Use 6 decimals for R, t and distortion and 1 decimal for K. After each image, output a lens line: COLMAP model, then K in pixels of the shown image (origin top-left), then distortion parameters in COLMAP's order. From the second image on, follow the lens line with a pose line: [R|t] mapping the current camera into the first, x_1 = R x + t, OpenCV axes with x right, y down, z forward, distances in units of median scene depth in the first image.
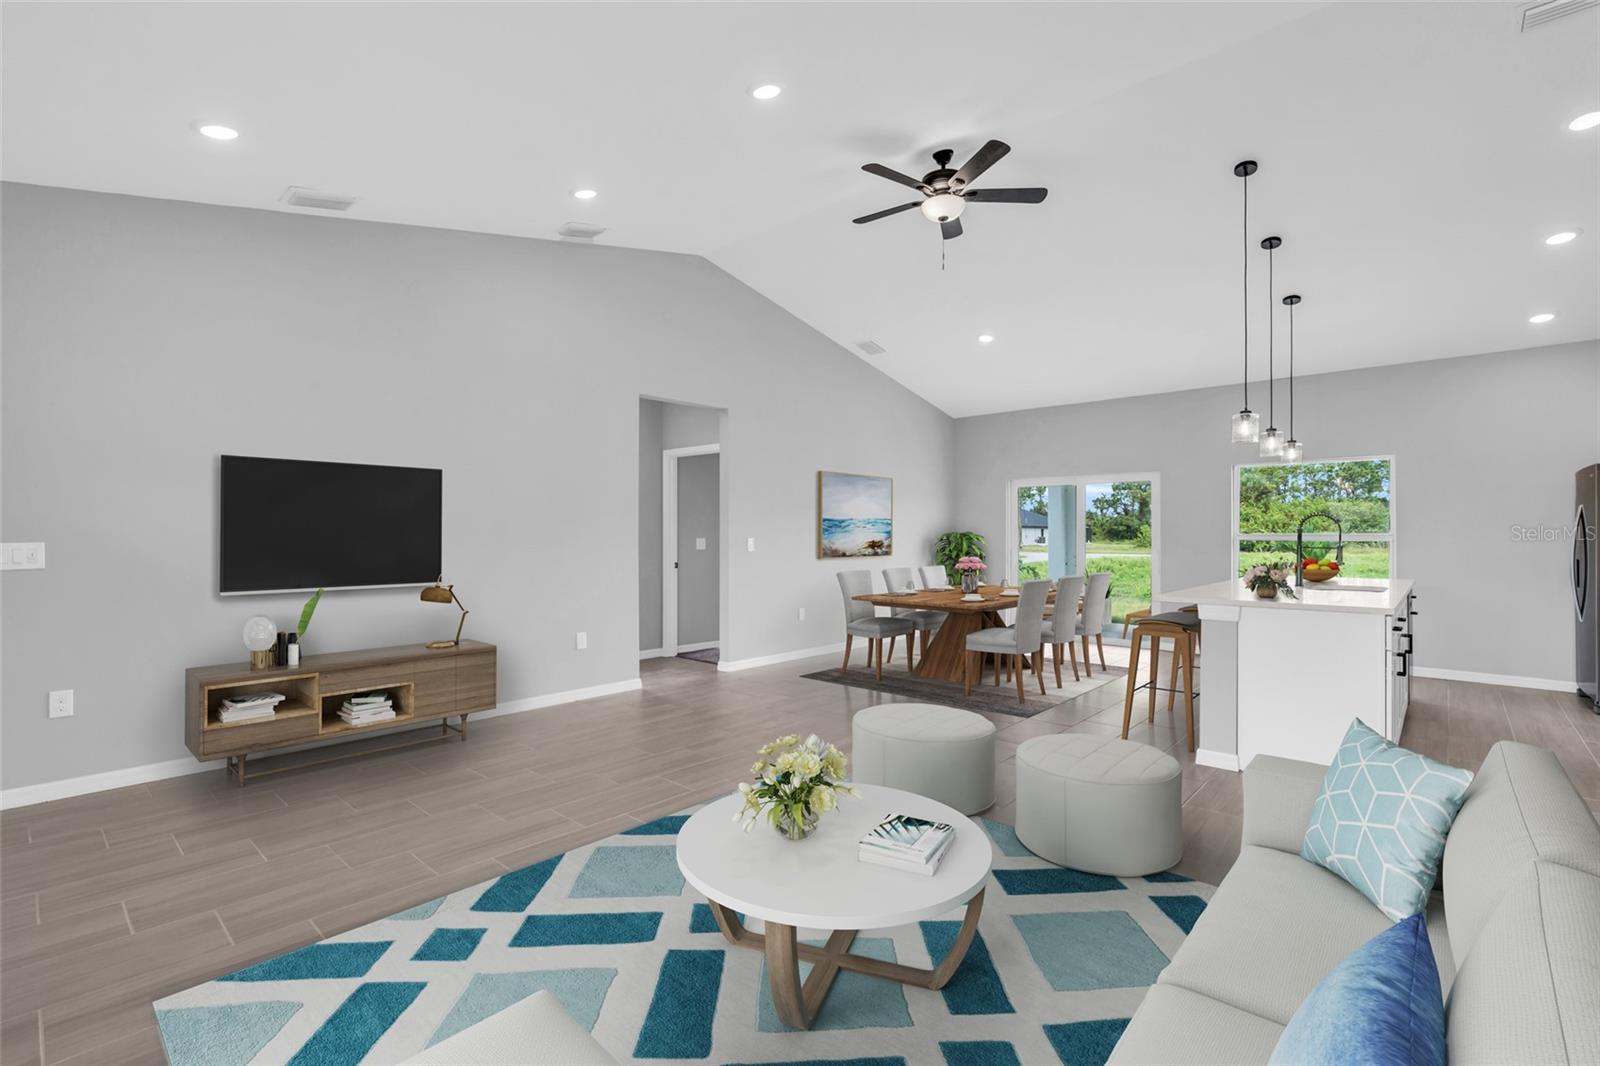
lens RADIAL K [[731.9, 0, 793.4], [0, 731.9, 532.2], [0, 0, 1]] dist [0.003130, 0.000048]
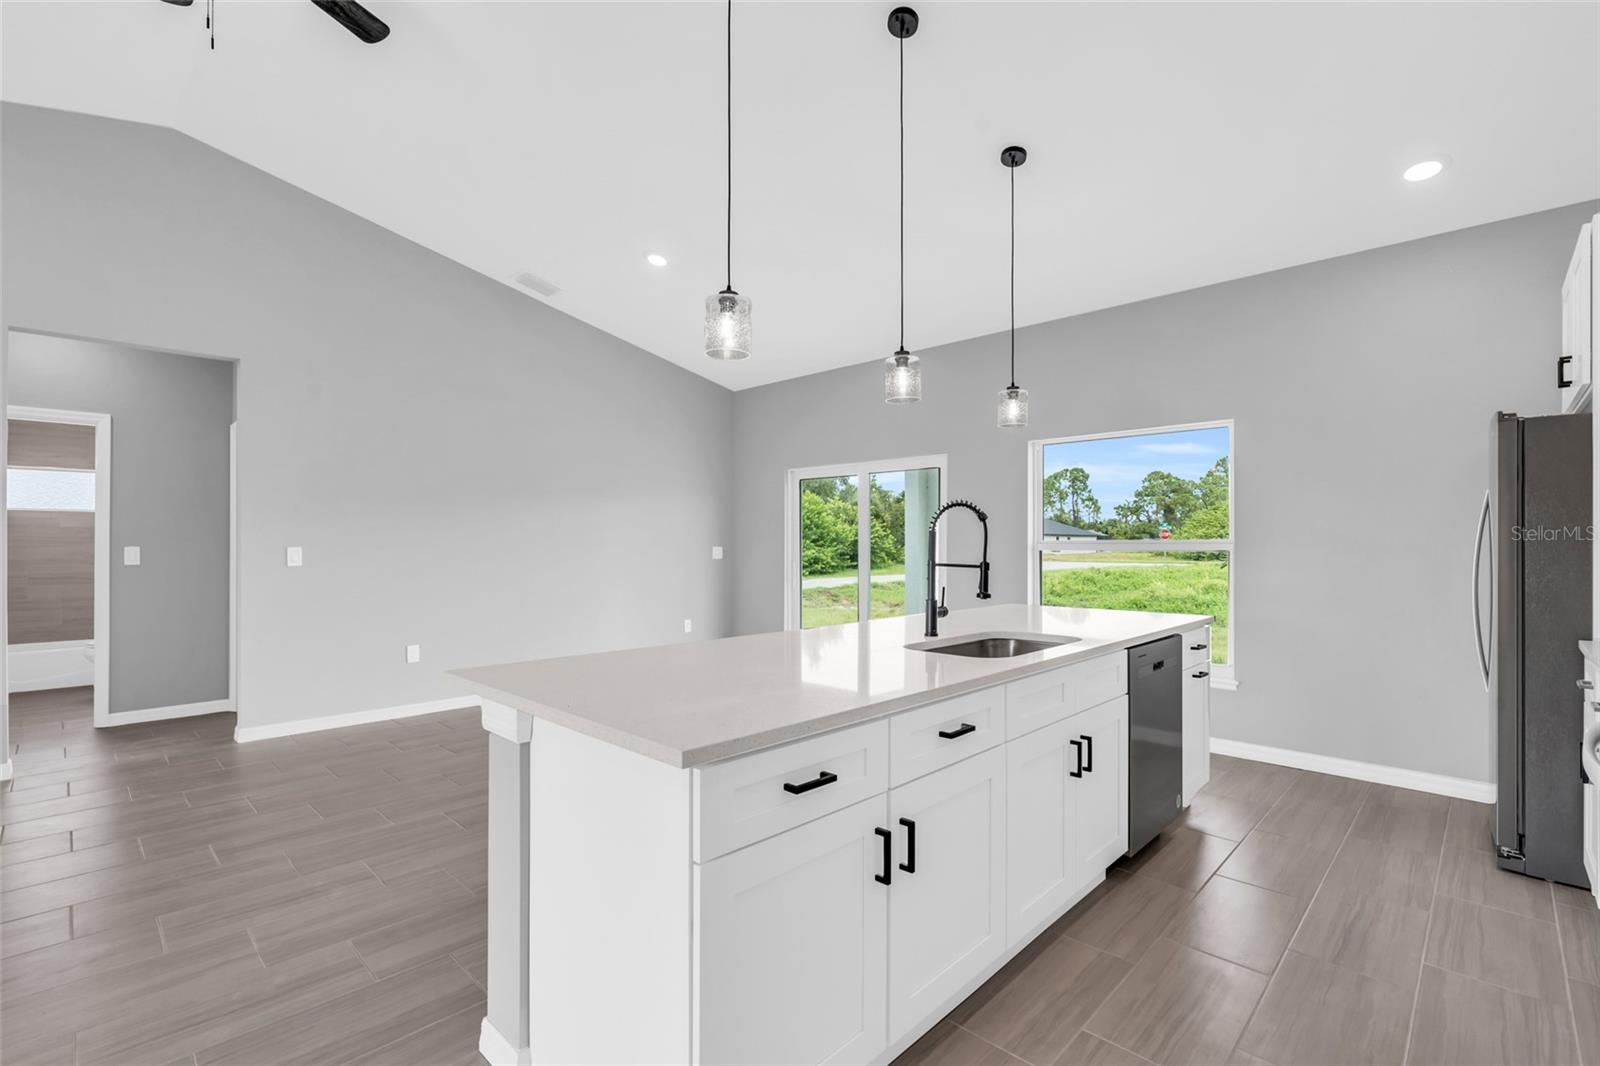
lens RADIAL K [[723.4, 0, 801.8], [0, 723.4, 540.9], [0, 0, 1]] dist [-0.004949, 0.005018]
pose [[0.999453, -0.001981, -0.033018, 0.409673], [0.001987, 0.999998, 0.000137, 0.002440], [0.033018, -0.000202, 0.999455, 0.306775]]
